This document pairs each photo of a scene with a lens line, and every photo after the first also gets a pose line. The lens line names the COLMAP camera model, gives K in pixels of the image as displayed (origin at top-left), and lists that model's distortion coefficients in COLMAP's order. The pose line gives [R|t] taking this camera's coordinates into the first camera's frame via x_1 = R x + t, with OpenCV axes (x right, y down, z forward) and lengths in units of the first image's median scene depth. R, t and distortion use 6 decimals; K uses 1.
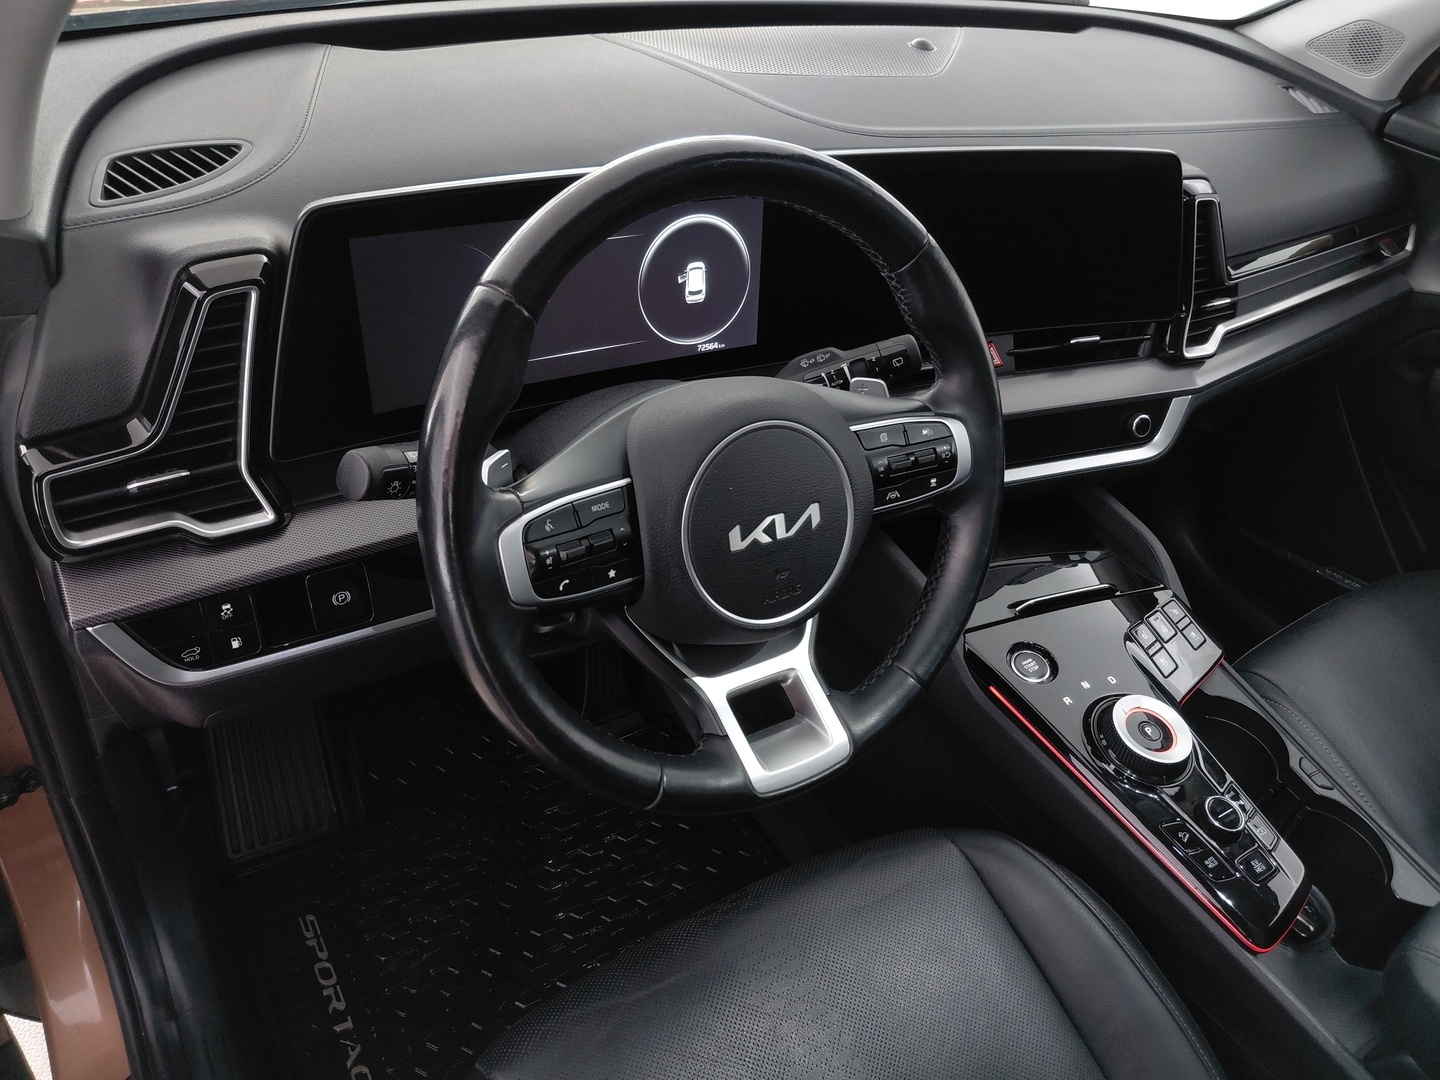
lens RADIAL K [[1127.8, 0, 720.0], [0, 1127.8, 540.0], [0, 0, 1]] dist [-0.002880, 0.000056]
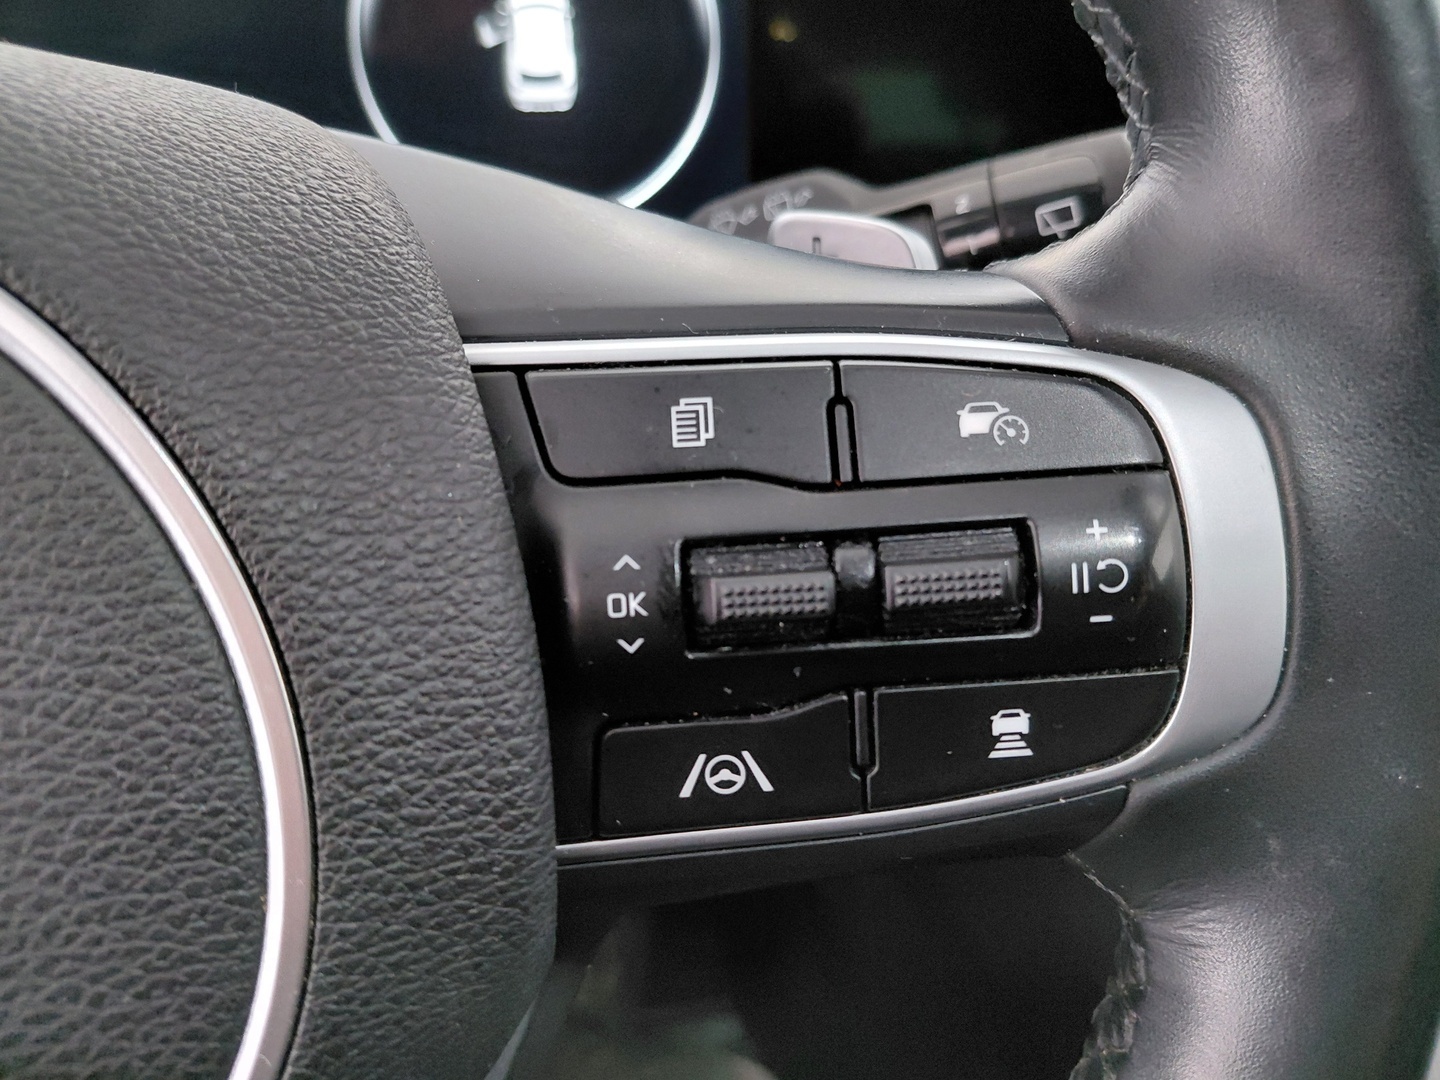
lens RADIAL K [[1127.8, 0, 720.0], [0, 1127.8, 540.0], [0, 0, 1]] dist [-0.002880, 0.000056]
pose [[0.926329, 0.098058, -0.363729, 0.206594], [-0.141053, 0.985575, -0.093524, -0.057657], [0.349311, 0.137939, 0.926798, 0.827956]]
